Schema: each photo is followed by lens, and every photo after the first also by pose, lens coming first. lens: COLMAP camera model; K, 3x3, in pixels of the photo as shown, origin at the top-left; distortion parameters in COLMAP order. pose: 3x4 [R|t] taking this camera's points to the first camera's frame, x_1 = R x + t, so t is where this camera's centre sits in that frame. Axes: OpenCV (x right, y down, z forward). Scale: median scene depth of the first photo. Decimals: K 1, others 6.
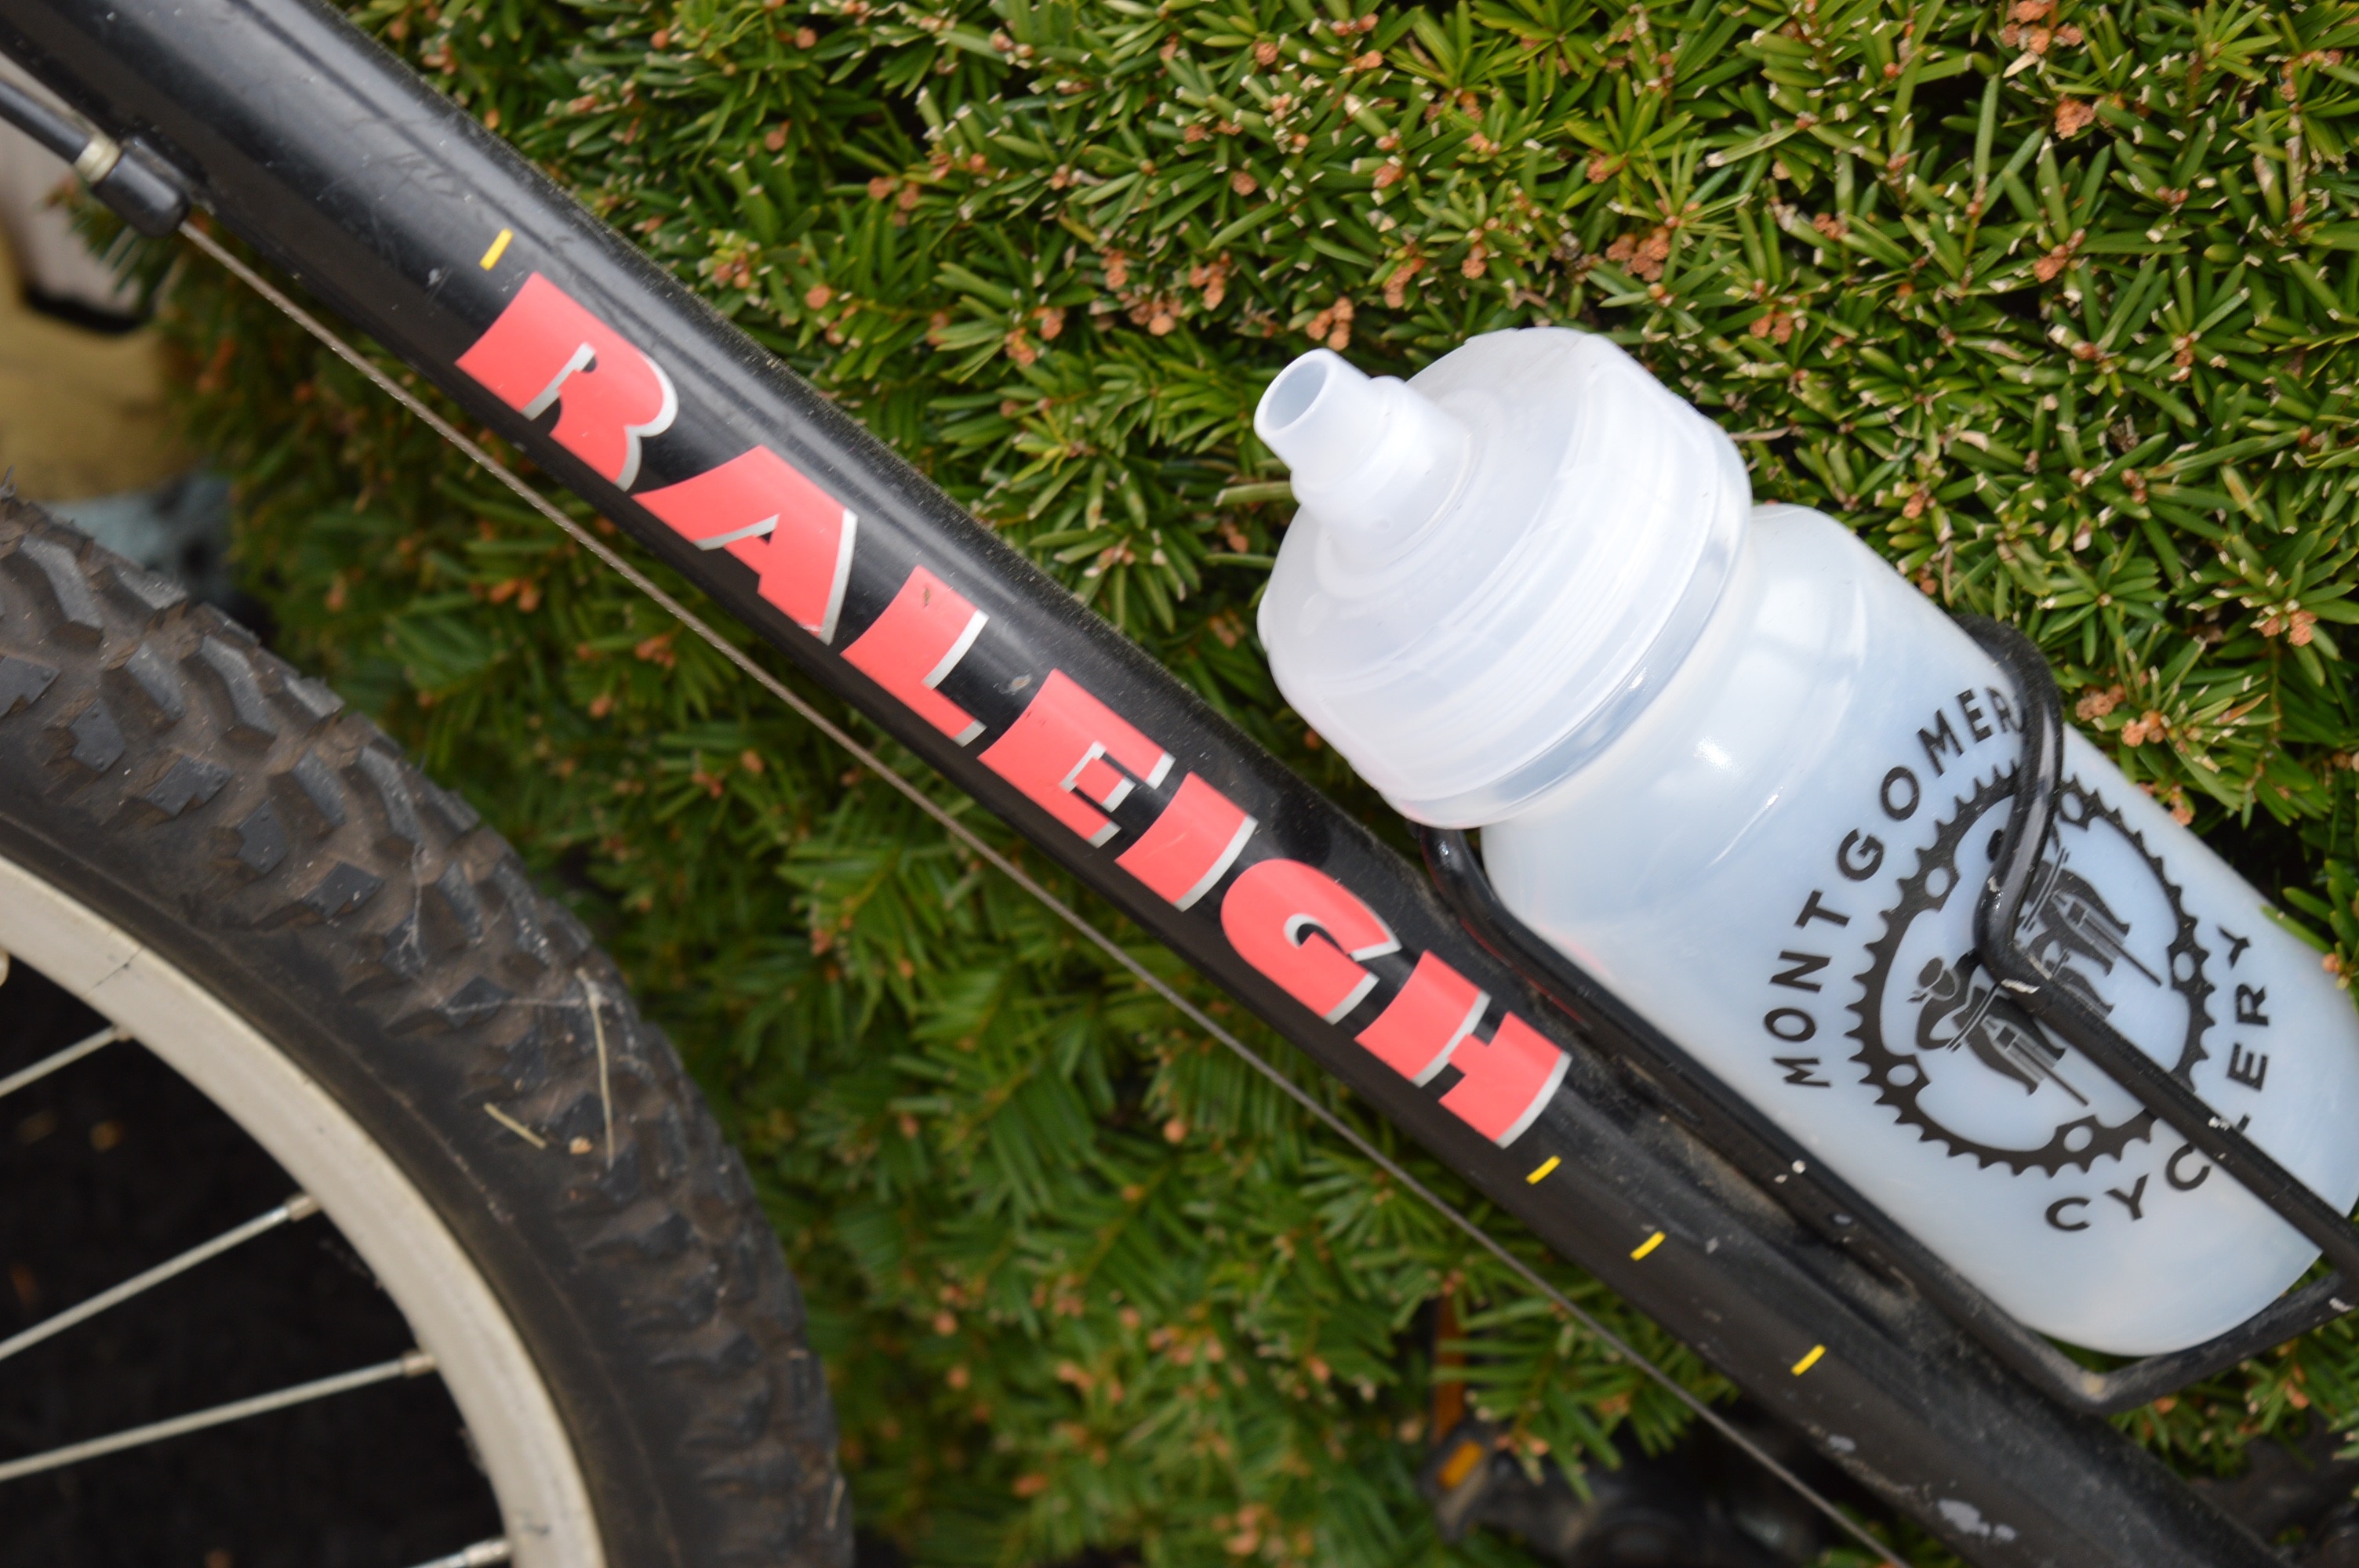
lens RADIAL K [[5567.4, 0, 1179.5], [0, 5567.4, 784.0], [0, 0, 1]] dist [4.829383, 0.020663]
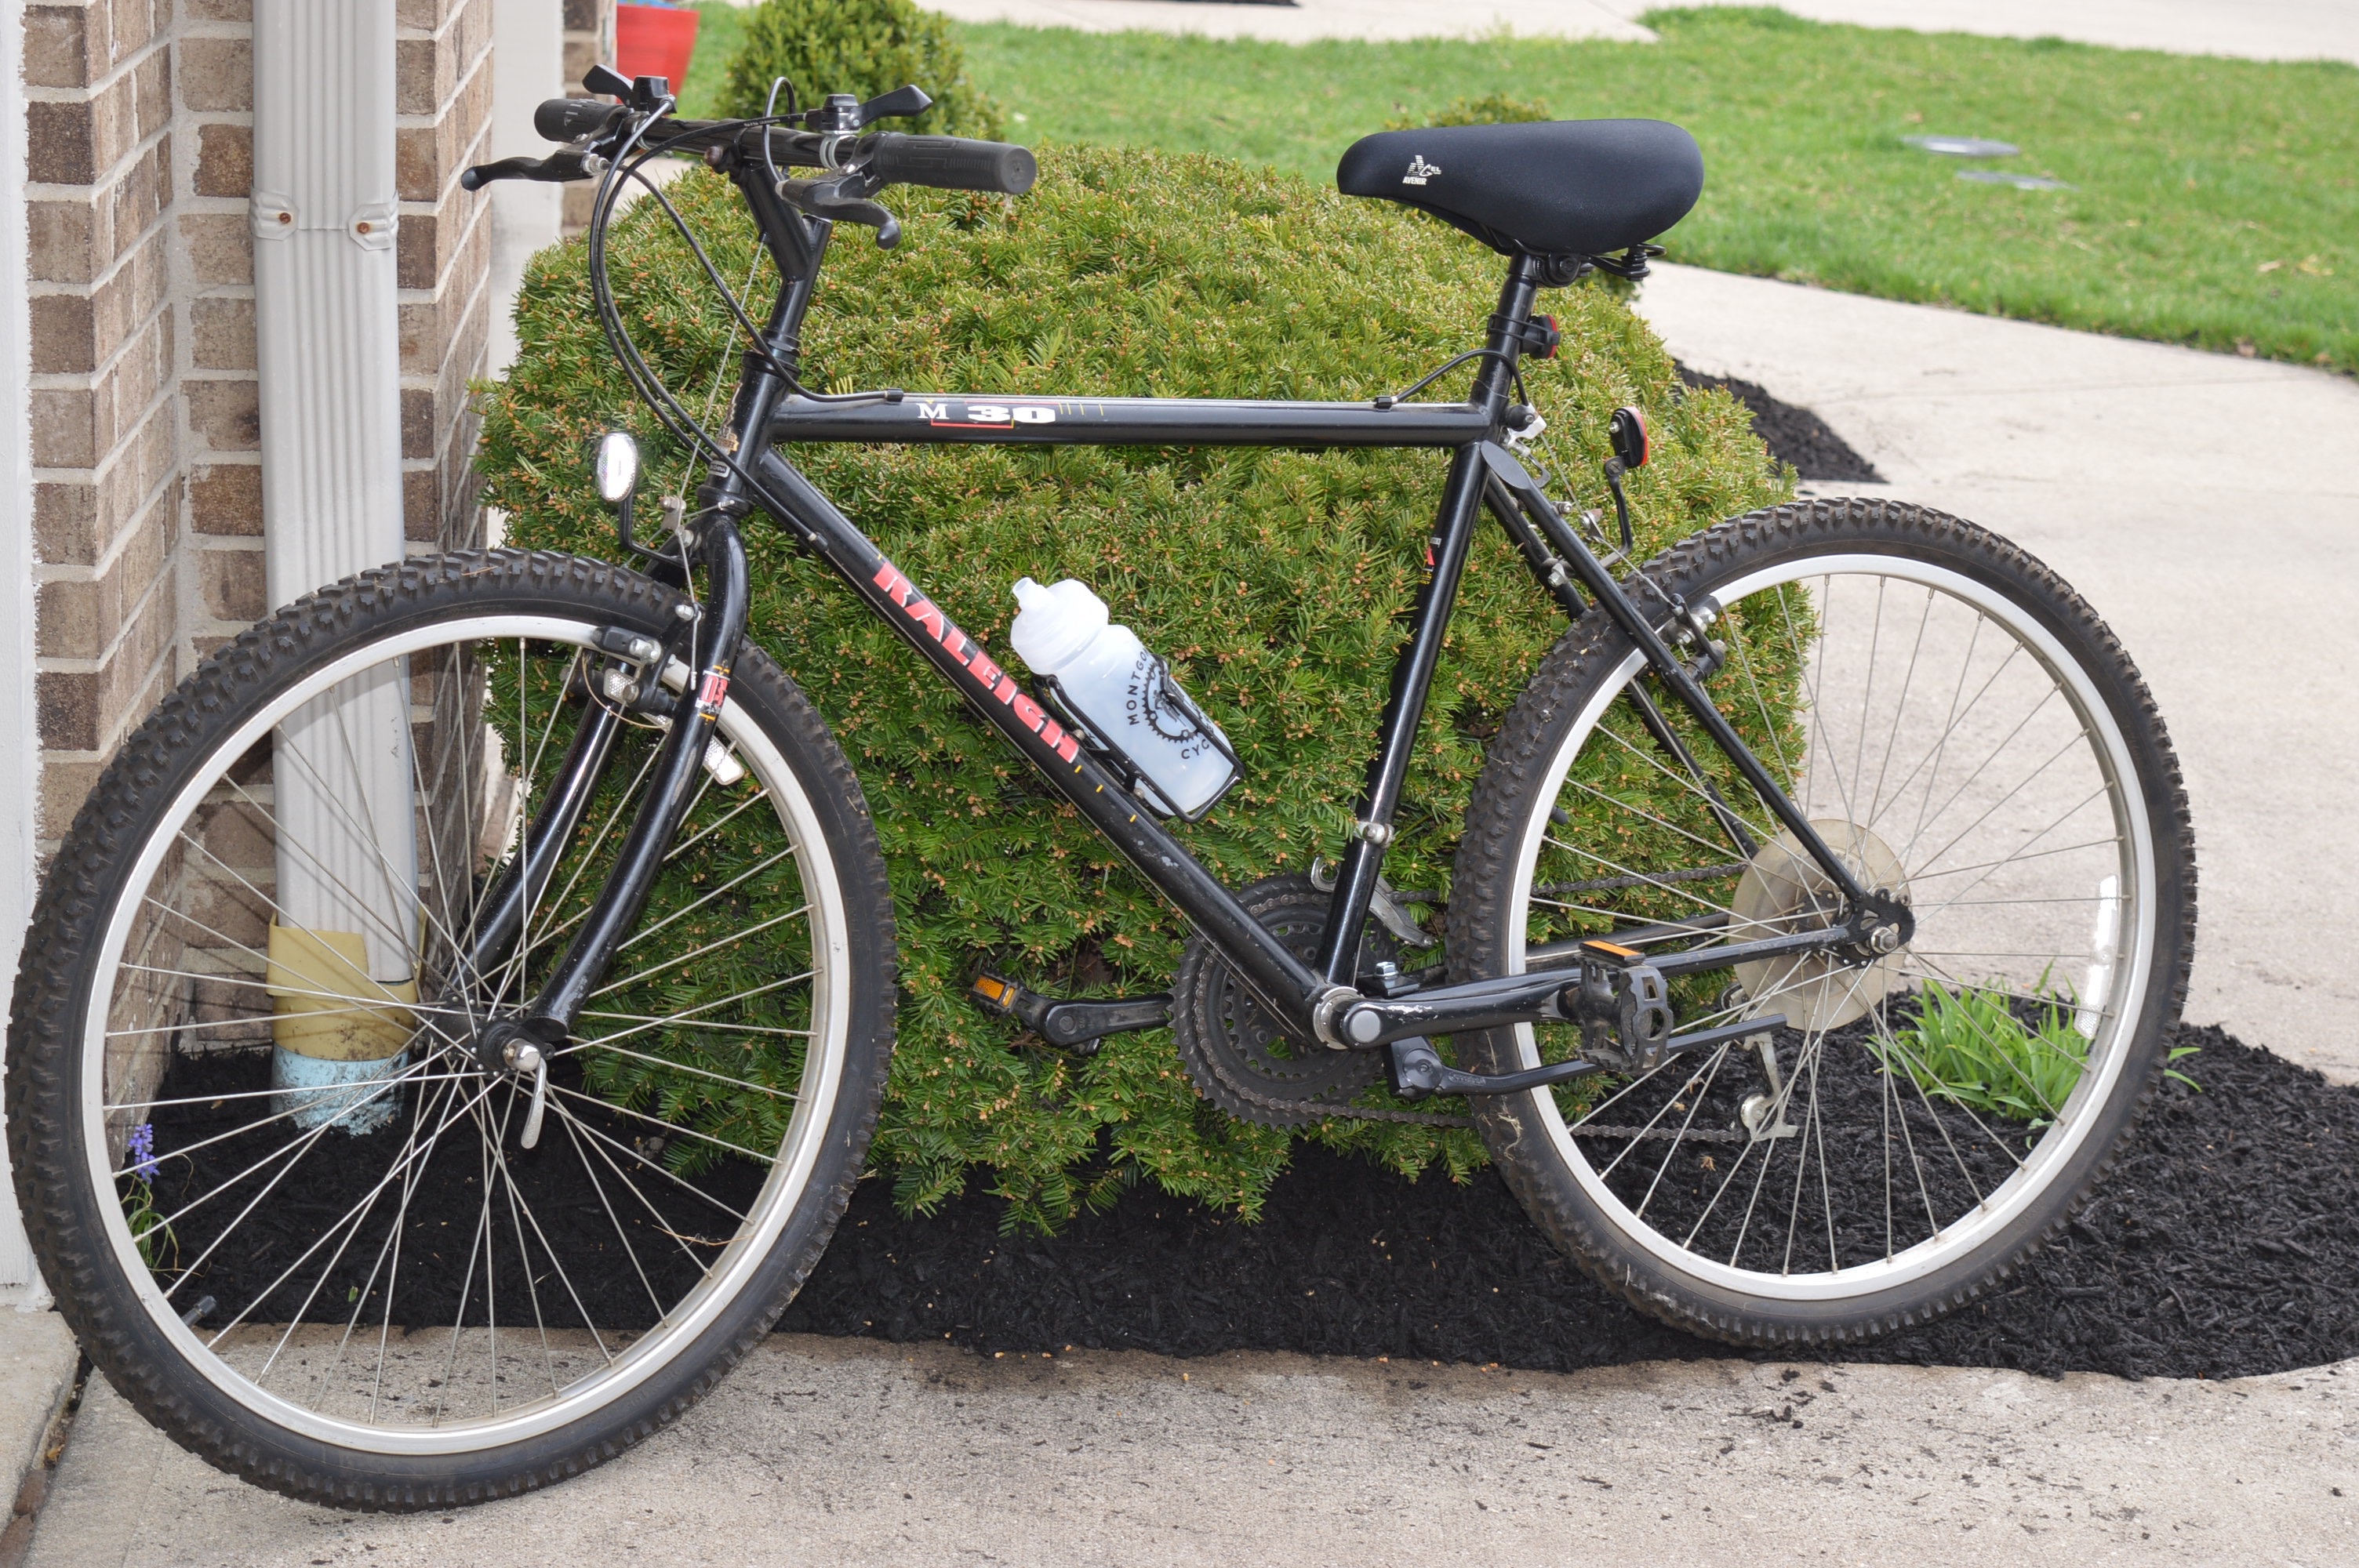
lens RADIAL K [[4837.9, 0, 1179.5], [0, 4837.9, 784.0], [0, 0, 1]] dist [0.121012, 0.058961]
pose [[0.993208, 0.074519, 0.089360, -0.206368], [-0.081664, 0.993512, 0.079157, -0.241477], [-0.082882, -0.085917, 0.992849, -3.204177]]
